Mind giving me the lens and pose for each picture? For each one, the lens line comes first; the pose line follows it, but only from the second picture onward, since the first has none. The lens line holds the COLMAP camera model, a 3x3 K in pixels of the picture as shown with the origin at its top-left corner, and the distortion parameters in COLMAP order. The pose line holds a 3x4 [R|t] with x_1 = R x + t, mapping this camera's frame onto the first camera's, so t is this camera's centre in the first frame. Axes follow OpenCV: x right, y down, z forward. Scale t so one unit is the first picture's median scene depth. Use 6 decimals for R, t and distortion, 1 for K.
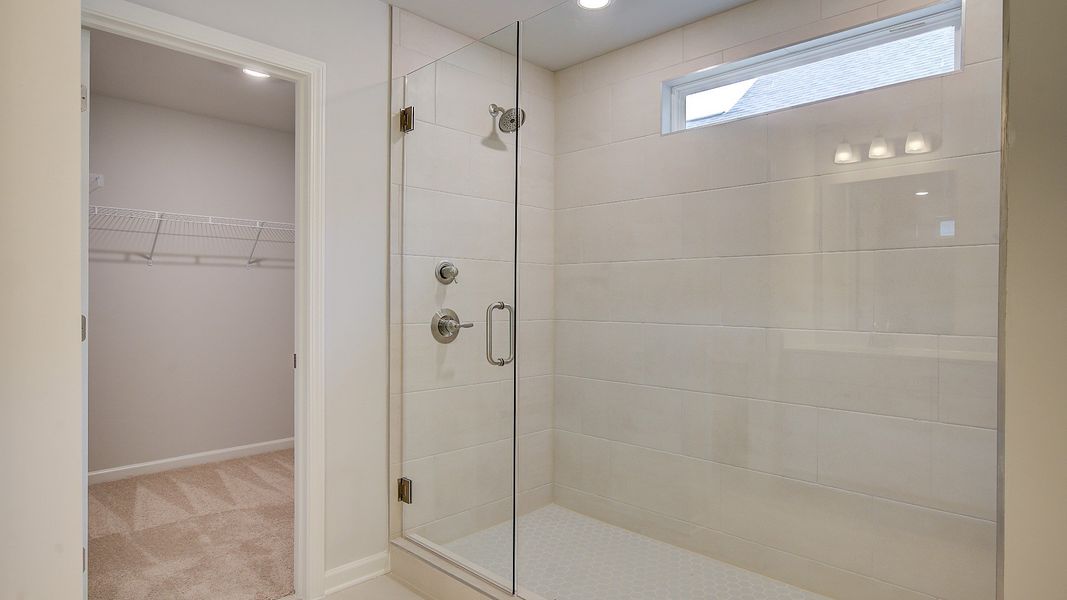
lens RADIAL K [[613.1, 0, 562.2], [0, 613.1, 298.0], [0, 0, 1]] dist [0.001548, 0.002754]
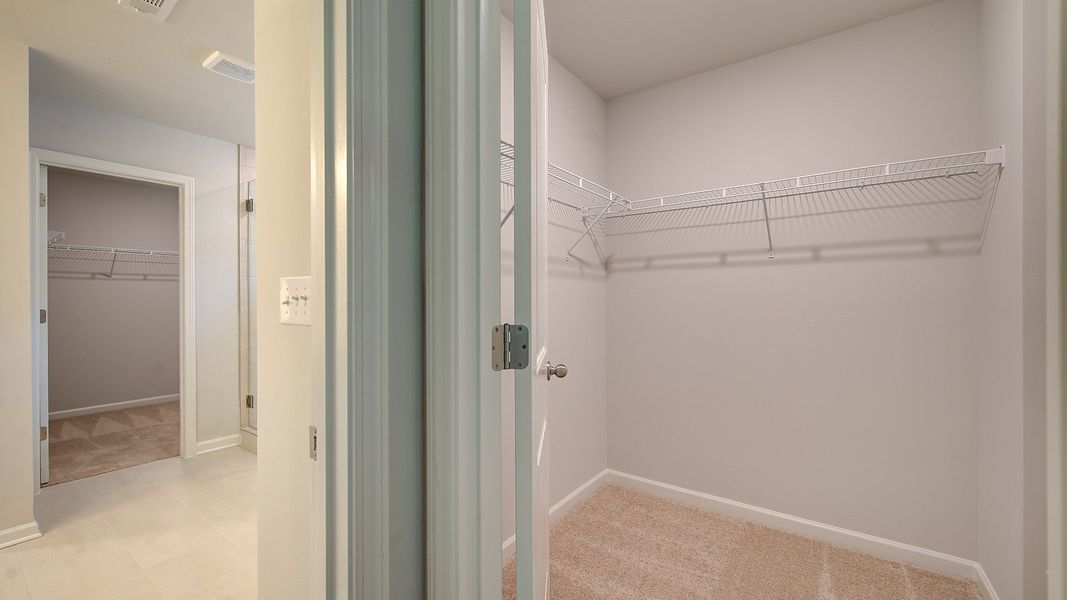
lens RADIAL K [[424.2, 0, 531.8], [0, 424.2, 298.8], [0, 0, 1]] dist [0.005367, -0.002064]
pose [[0.989232, -0.008838, 0.146090, 0.356296], [0.008720, 0.999961, 0.001444, 0.002335], [-0.146097, -0.000155, 0.989270, -0.363650]]
